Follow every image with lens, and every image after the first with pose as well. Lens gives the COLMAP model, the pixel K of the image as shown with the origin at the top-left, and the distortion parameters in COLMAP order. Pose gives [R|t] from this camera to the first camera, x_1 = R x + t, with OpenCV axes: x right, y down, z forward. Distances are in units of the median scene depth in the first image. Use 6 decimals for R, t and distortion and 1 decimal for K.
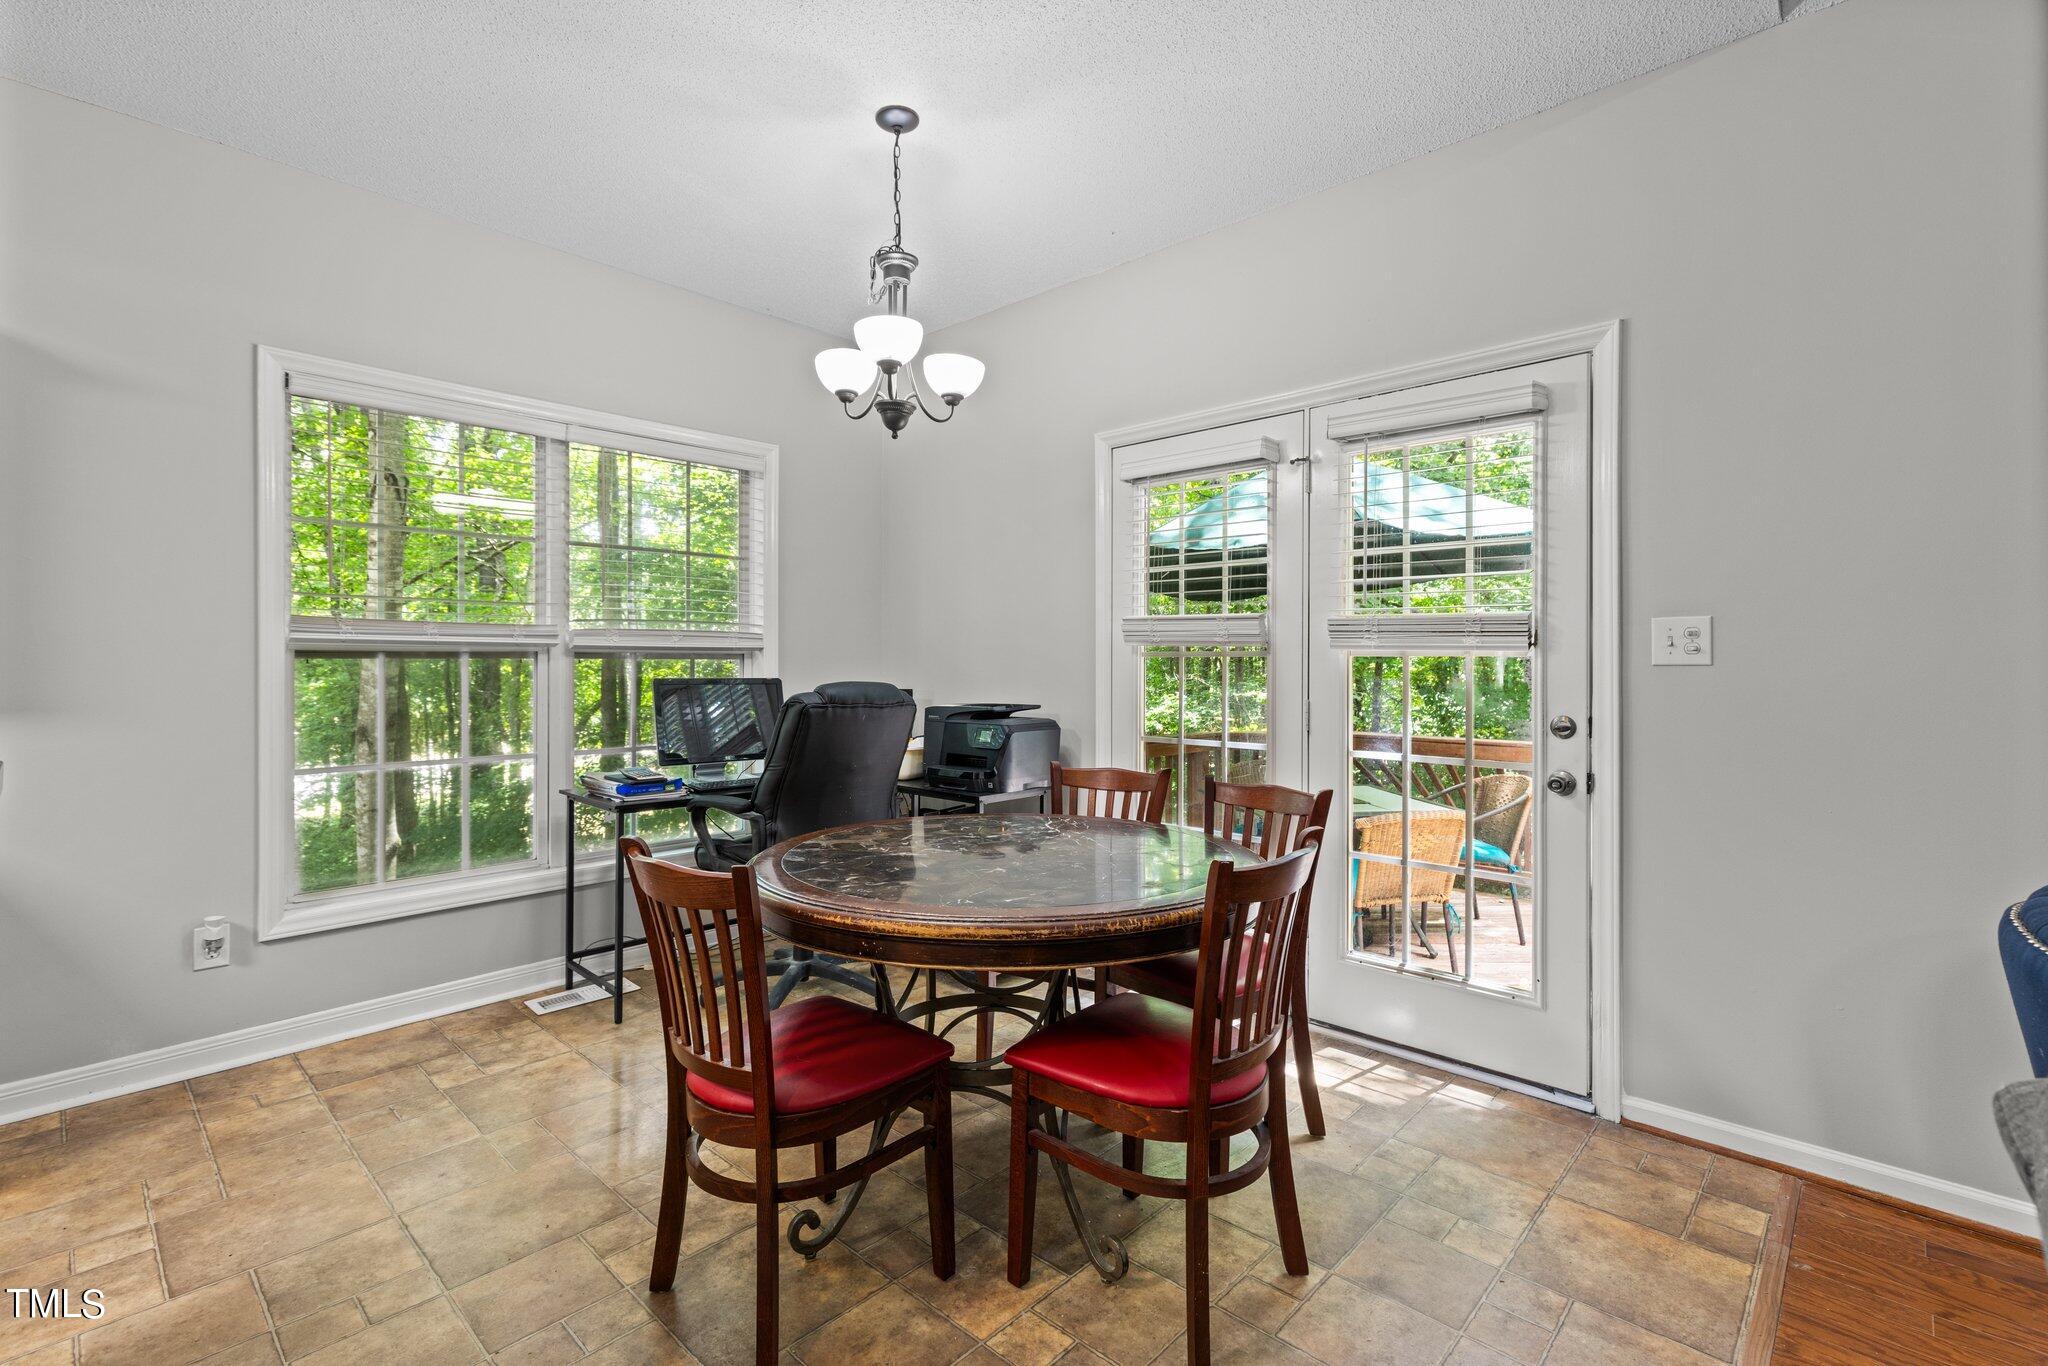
lens RADIAL K [[937.6, 0, 1018.6], [0, 937.6, 659.1], [0, 0, 1]] dist [0.005752, -0.002253]
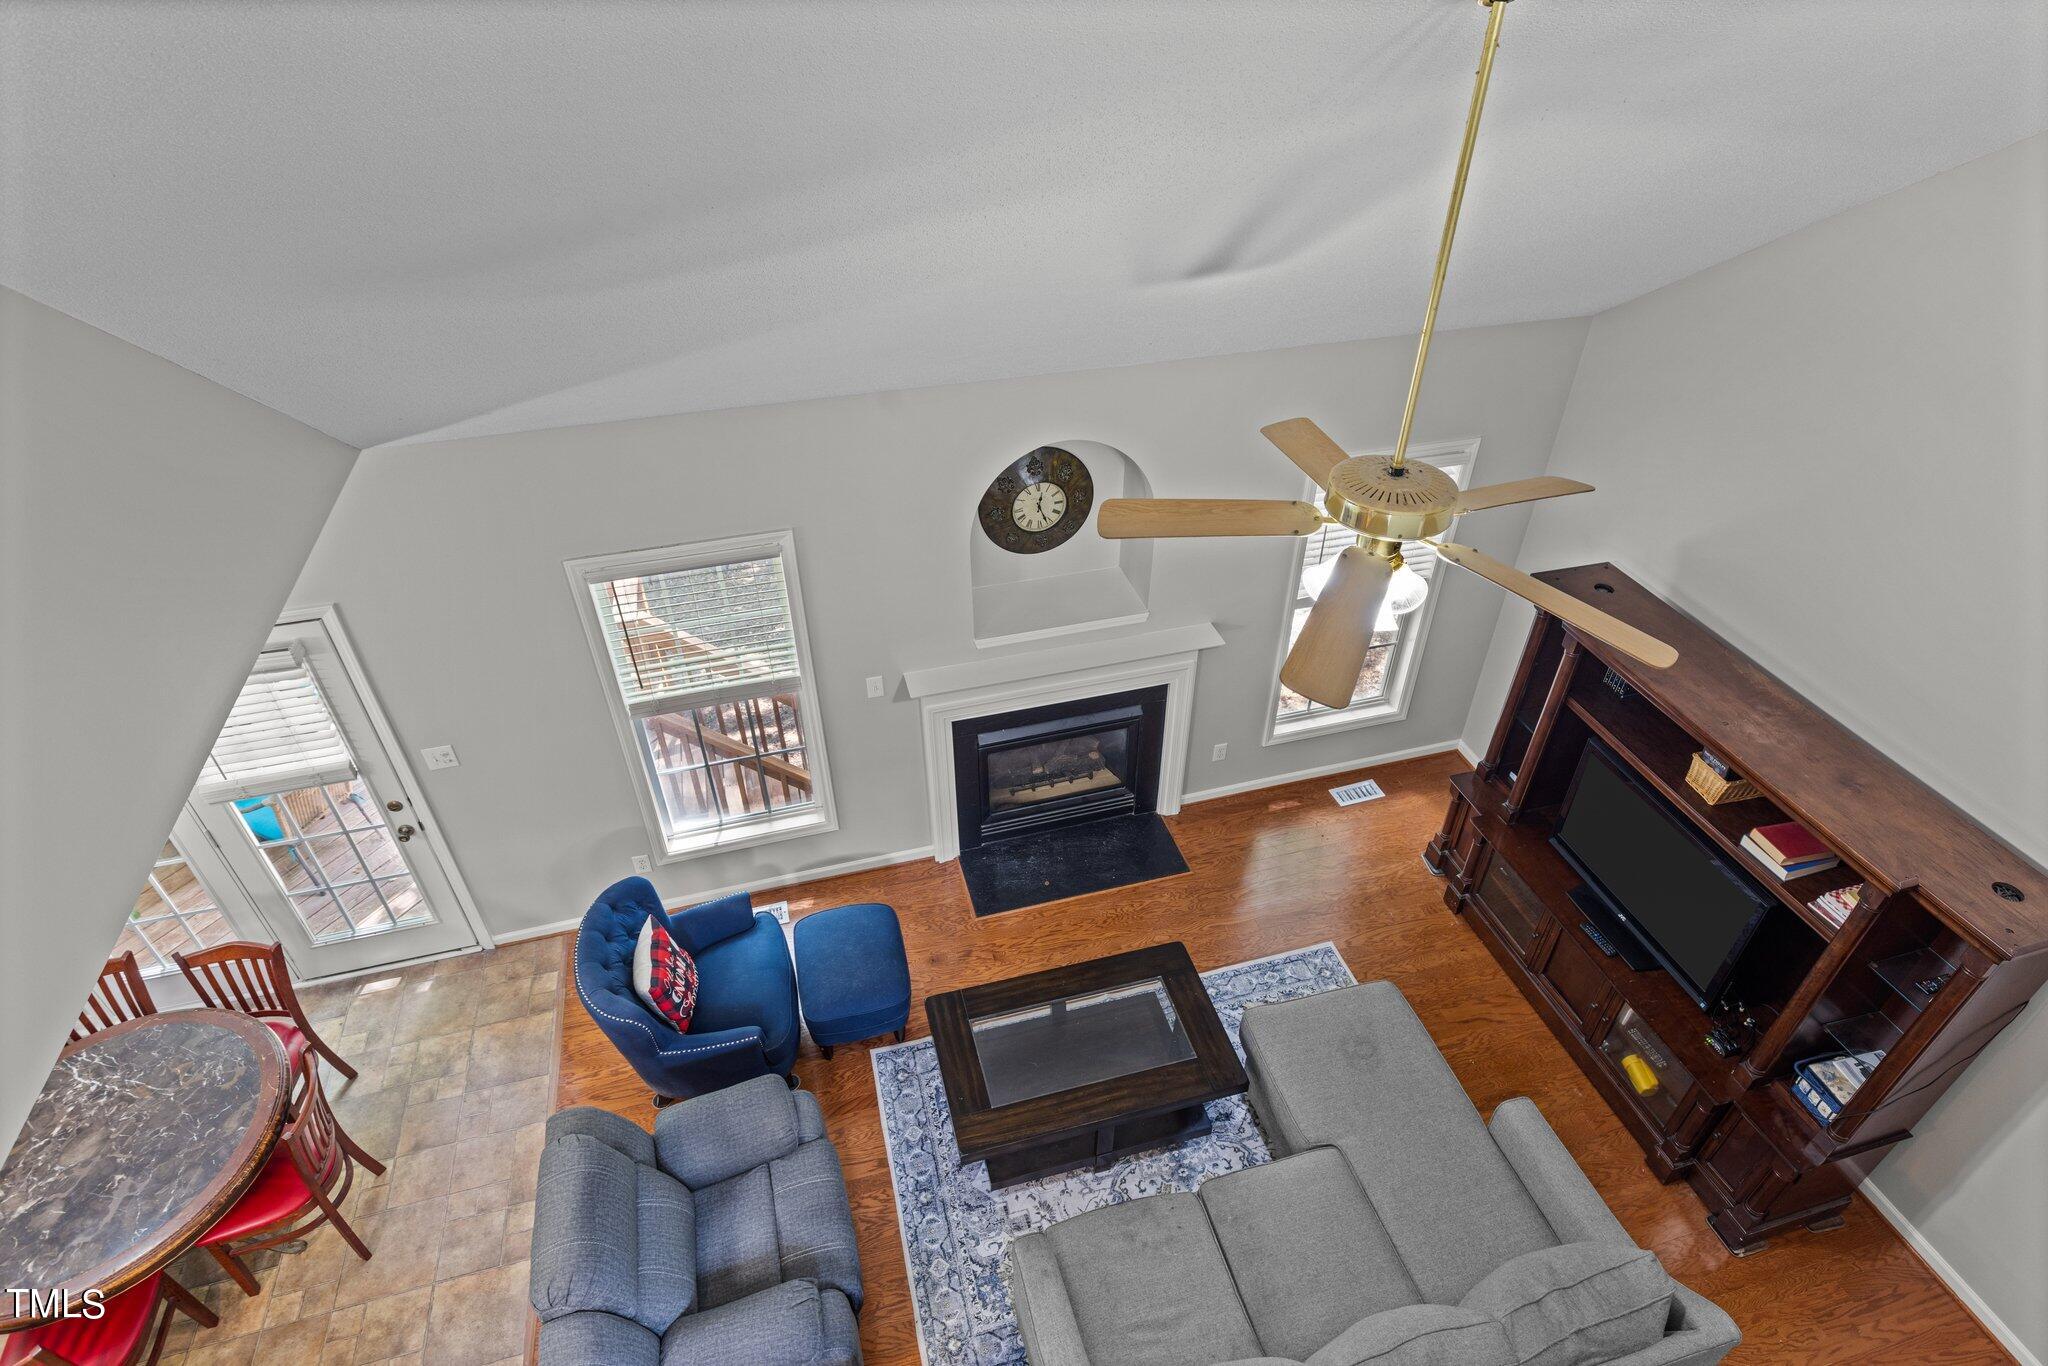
lens RADIAL K [[1075.1, 0, 1038.1], [0, 1075.1, 680.0], [0, 0, 1]] dist [-0.012598, 0.002958]
pose [[0.512878, -0.516699, 0.685549, -0.019380], [-0.001691, 0.797969, 0.602696, -1.234983], [-0.858460, -0.310269, 0.408387, -0.674428]]
